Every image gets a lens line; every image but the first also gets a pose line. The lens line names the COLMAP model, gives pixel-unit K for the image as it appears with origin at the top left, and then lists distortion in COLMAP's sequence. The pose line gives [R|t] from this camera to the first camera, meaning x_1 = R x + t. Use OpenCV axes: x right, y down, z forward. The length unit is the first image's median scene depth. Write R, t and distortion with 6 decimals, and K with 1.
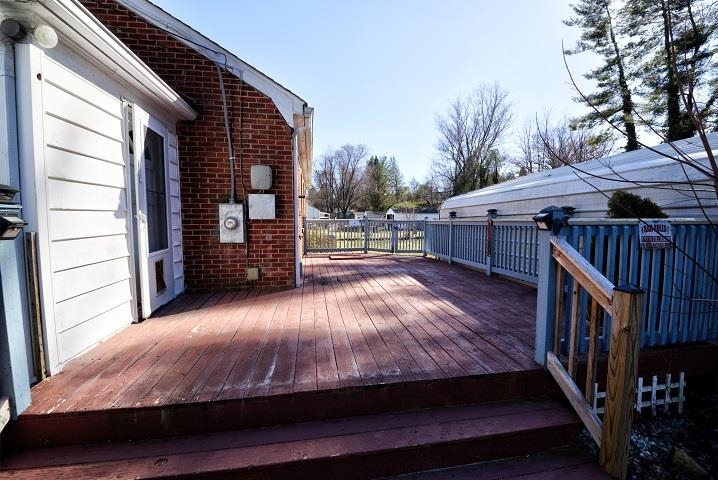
lens RADIAL K [[293.2, 0, 357.2], [0, 293.2, 235.8], [0, 0, 1]] dist [0.000090, -0.000241]
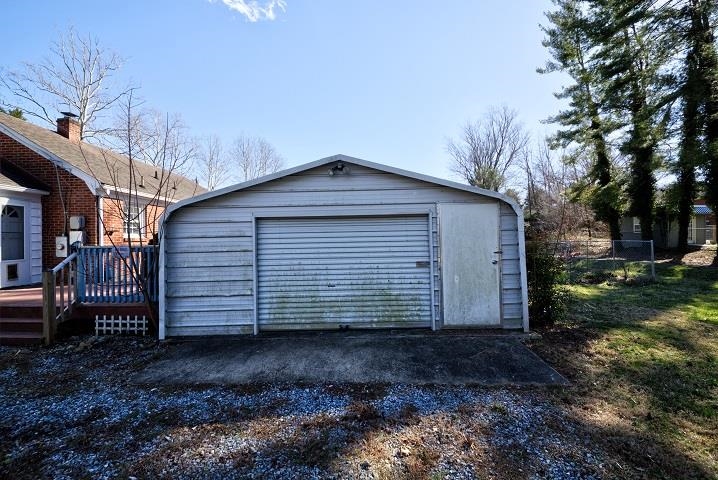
lens RADIAL K [[296.6, 0, 359.0], [0, 296.6, 240.0], [0, 0, 1]] dist [-0.000448, -0.000237]
pose [[0.977563, -0.010034, -0.210402, 1.851856], [-0.003333, 0.998003, -0.063078, 0.028658], [0.210615, 0.062364, 0.975578, -0.480604]]
